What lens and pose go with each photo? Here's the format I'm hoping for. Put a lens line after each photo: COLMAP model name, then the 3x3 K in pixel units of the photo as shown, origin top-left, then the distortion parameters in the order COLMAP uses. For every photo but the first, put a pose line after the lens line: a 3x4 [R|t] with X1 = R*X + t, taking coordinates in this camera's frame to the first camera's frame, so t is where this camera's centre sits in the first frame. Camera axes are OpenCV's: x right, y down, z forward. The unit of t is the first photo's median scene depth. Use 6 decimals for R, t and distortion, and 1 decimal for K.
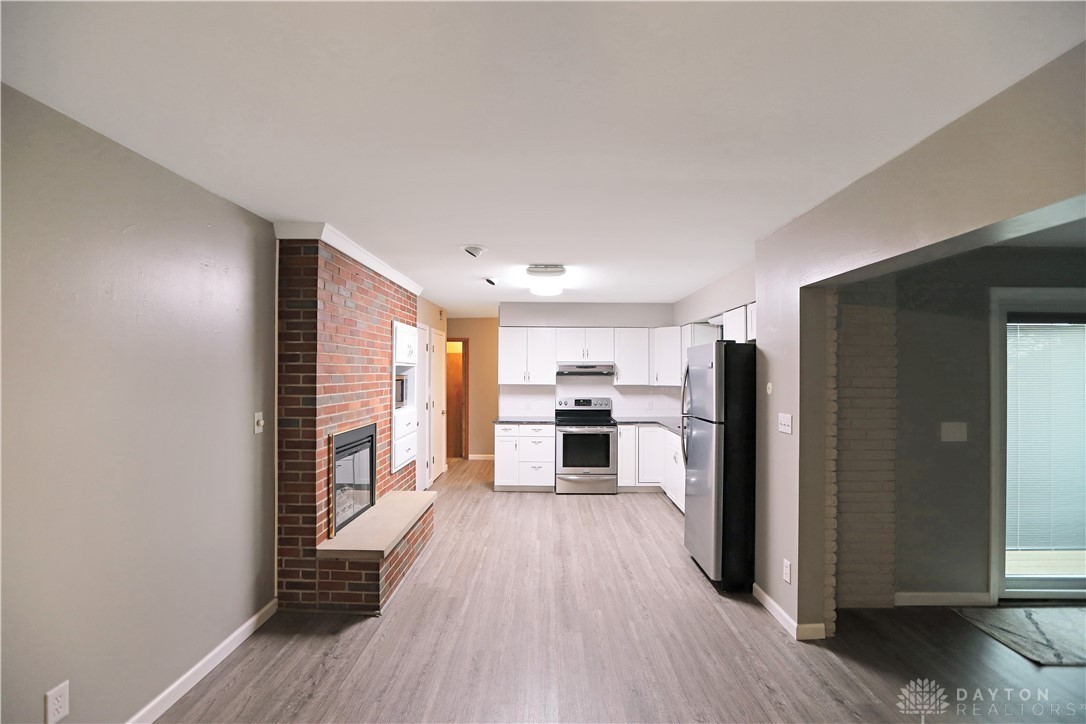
lens RADIAL K [[499.4, 0, 536.6], [0, 499.4, 371.4], [0, 0, 1]] dist [-0.000603, 0.001326]
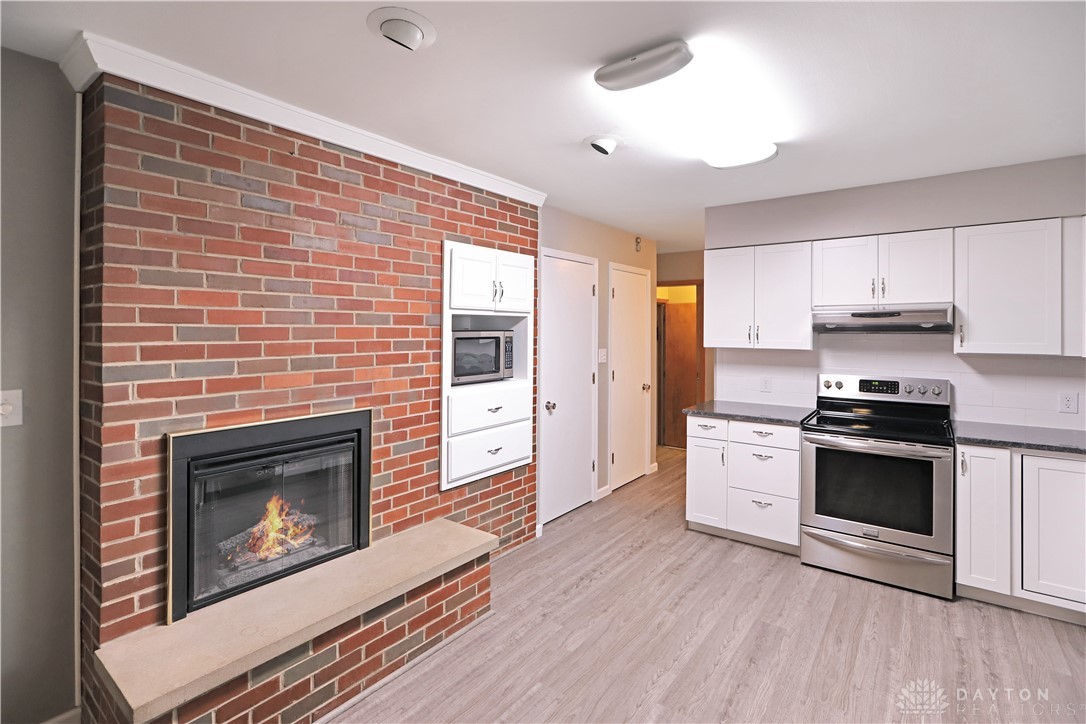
lens RADIAL K [[499.4, 0, 552.6], [0, 499.4, 333.4], [0, 0, 1]] dist [-0.000603, 0.001326]
pose [[0.805087, -0.000114, -0.593157, 0.136341], [0.001602, 0.999997, 0.001982, 0.008061], [0.593155, -0.002546, 0.805084, 0.433899]]
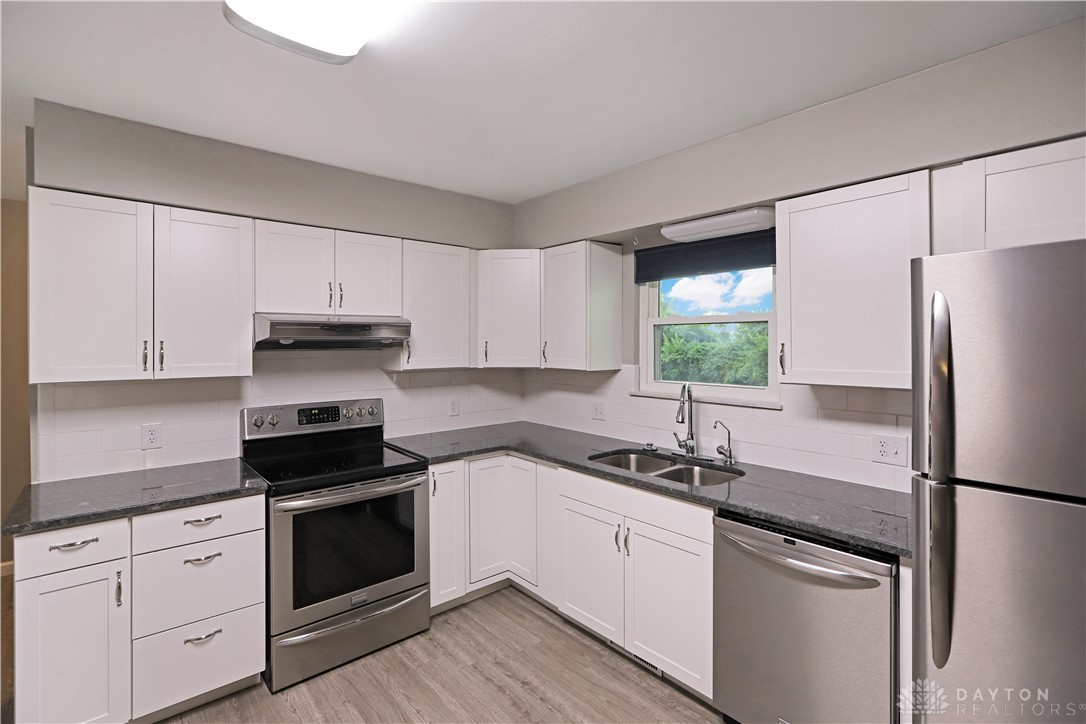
lens RADIAL K [[499.4, 0, 522.9], [0, 499.4, 353.1], [0, 0, 1]] dist [-0.000603, 0.001326]
pose [[0.758395, -0.015339, 0.651615, -0.050706], [-0.001113, 0.999691, 0.024828, 0.001111], [-0.651795, -0.019555, 0.758143, 0.625455]]
